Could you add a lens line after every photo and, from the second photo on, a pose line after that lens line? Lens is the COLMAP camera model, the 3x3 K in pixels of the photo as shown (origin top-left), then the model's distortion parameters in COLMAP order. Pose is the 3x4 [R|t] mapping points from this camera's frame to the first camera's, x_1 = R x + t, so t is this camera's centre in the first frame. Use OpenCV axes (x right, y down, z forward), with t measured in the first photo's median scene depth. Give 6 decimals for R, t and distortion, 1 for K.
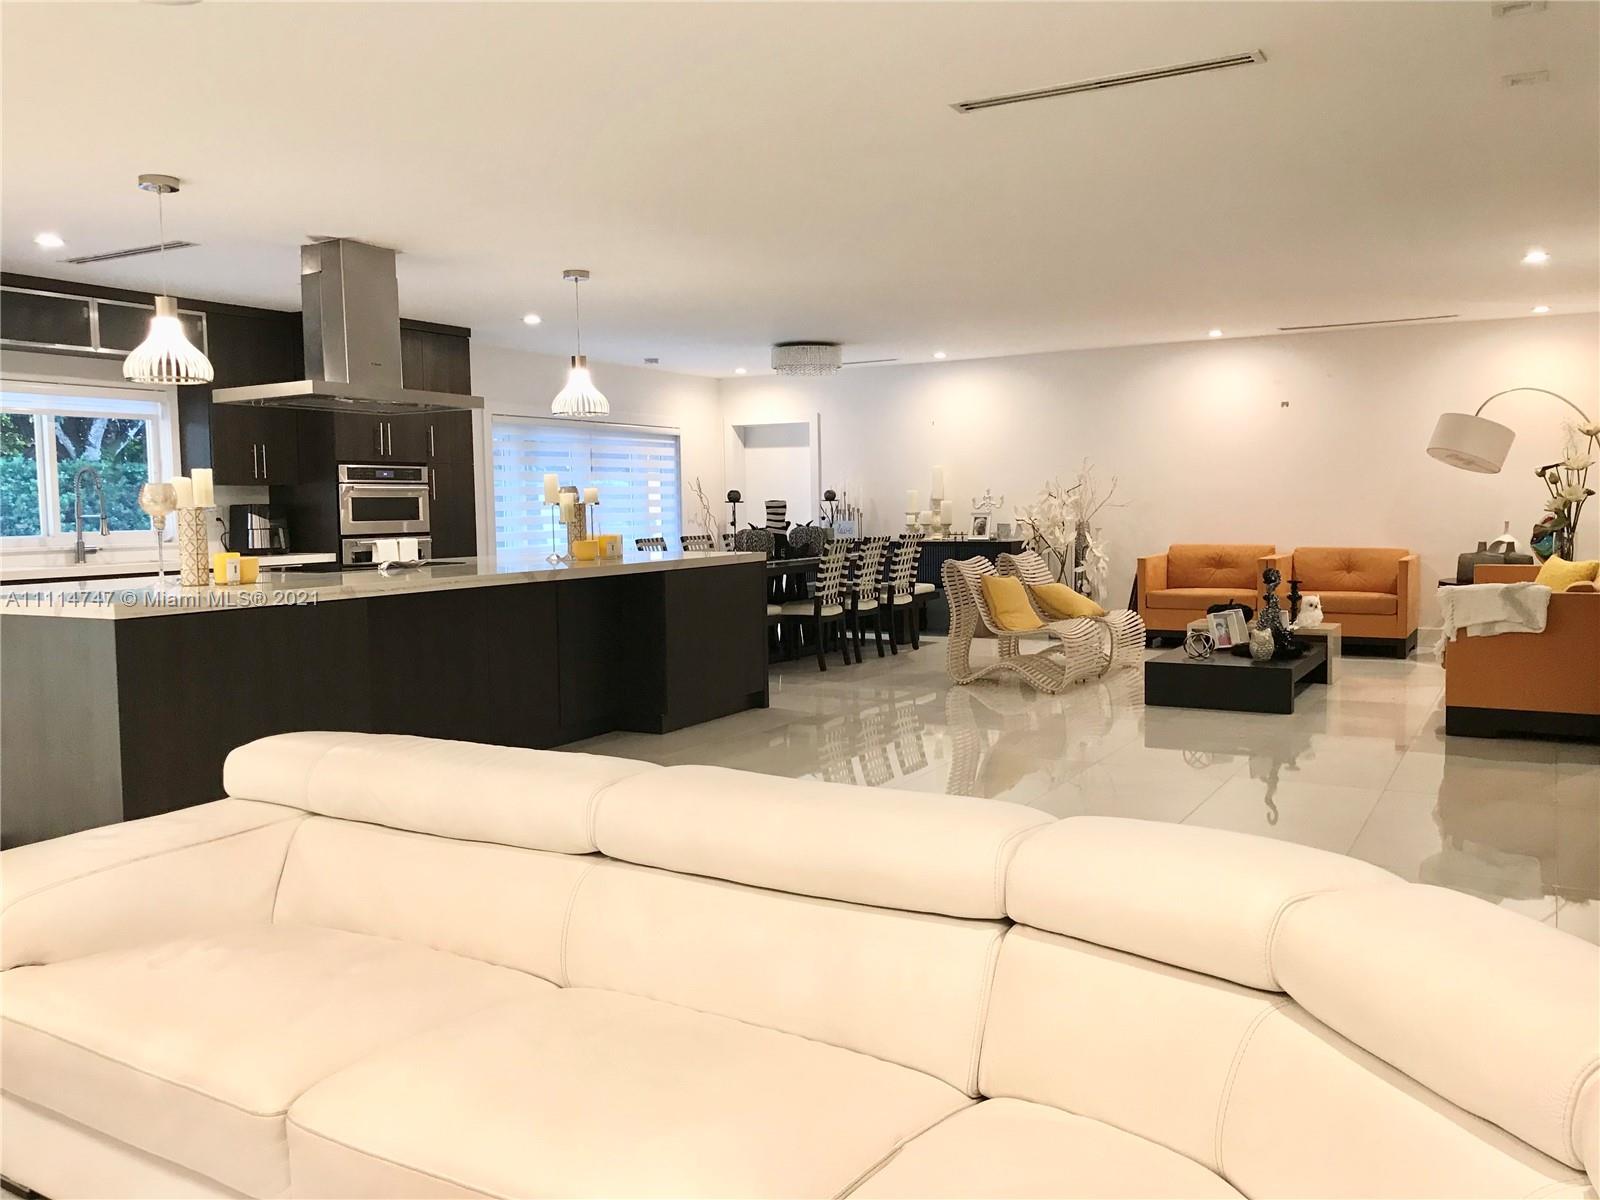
lens RADIAL K [[1316.8, 0, 813.4], [0, 1316.8, 614.0], [0, 0, 1]] dist [0.068828, -0.114678]
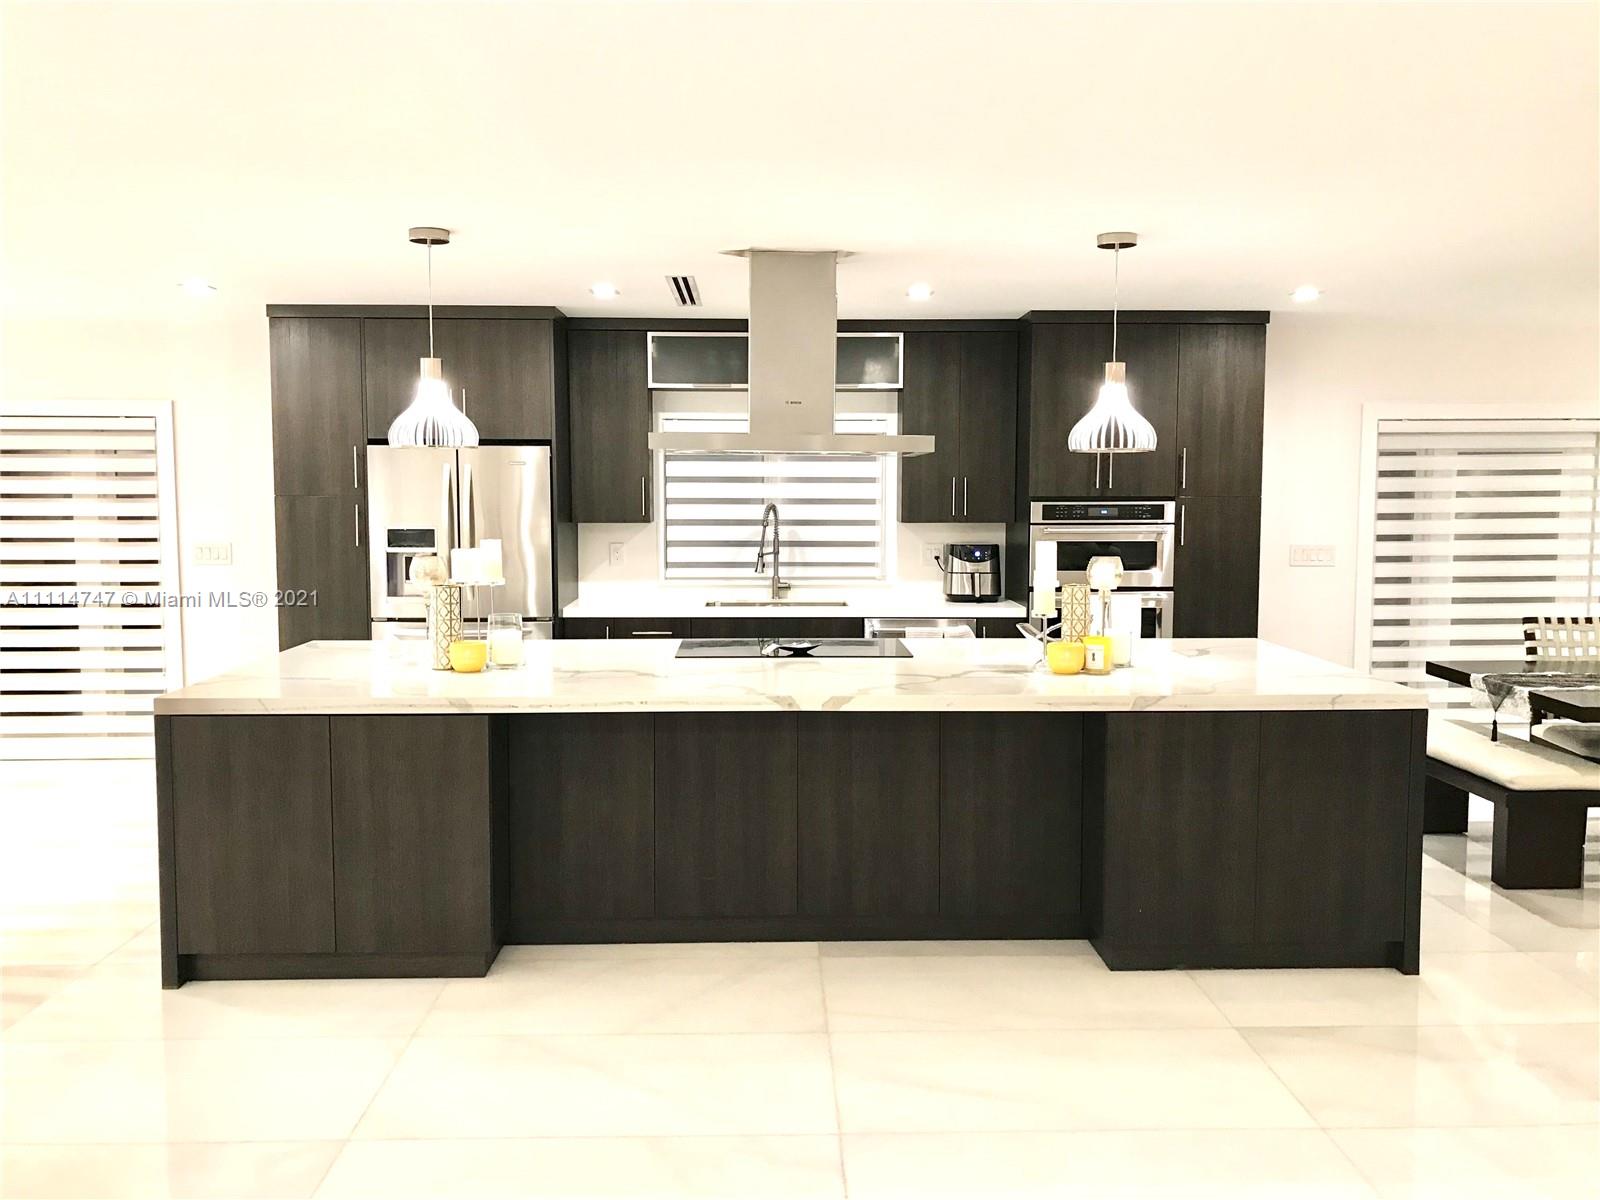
lens RADIAL K [[1316.8, 0, 792.7], [0, 1316.8, 594.3], [0, 0, 1]] dist [0.068828, -0.114678]
pose [[0.510504, 0.091710, -0.854970, 0.236611], [-0.082311, 0.994942, 0.057576, -0.078633], [0.855926, 0.040981, 0.515471, 0.394651]]
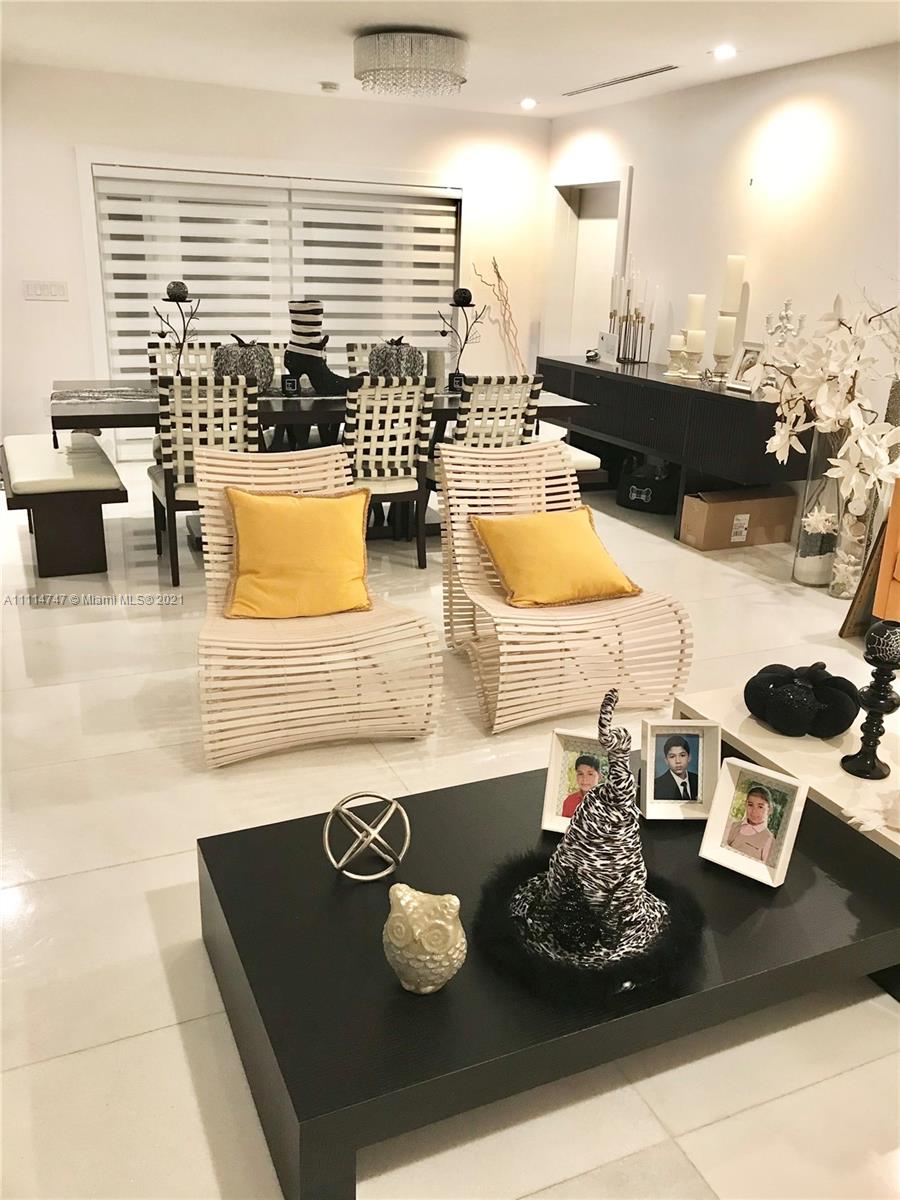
lens RADIAL K [[987.6, 0, 458.5], [0, 987.6, 598.8], [0, 0, 1]] dist [0.068828, -0.114678]
pose [[0.804557, 0.233153, -0.546194, 0.354836], [-0.098107, 0.959255, 0.264961, -0.087484], [0.585716, -0.159591, 0.794650, 0.665632]]
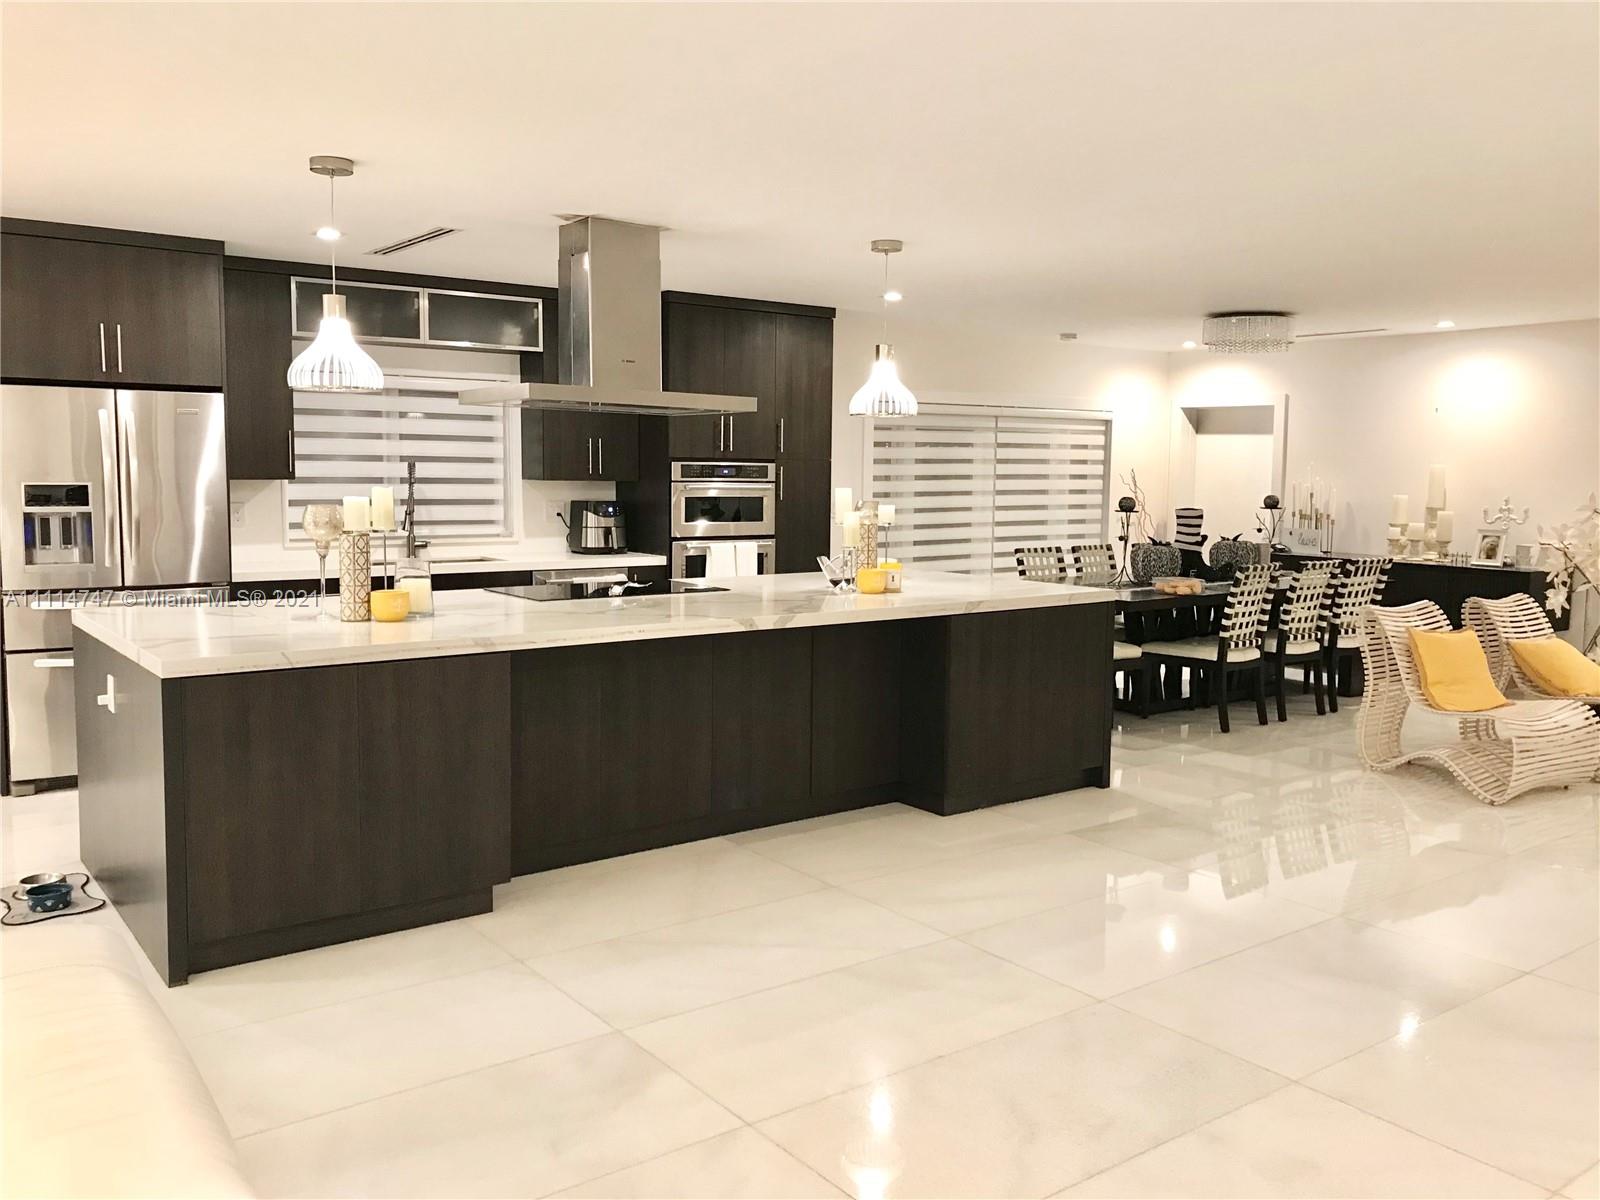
lens RADIAL K [[1316.8, 0, 797.2], [0, 1316.8, 608.3], [0, 0, 1]] dist [0.068828, -0.114678]
pose [[0.914687, 0.070883, -0.397898, 0.083444], [-0.061034, 0.997435, 0.037381, -0.043563], [0.399528, -0.009907, 0.916668, 0.165246]]
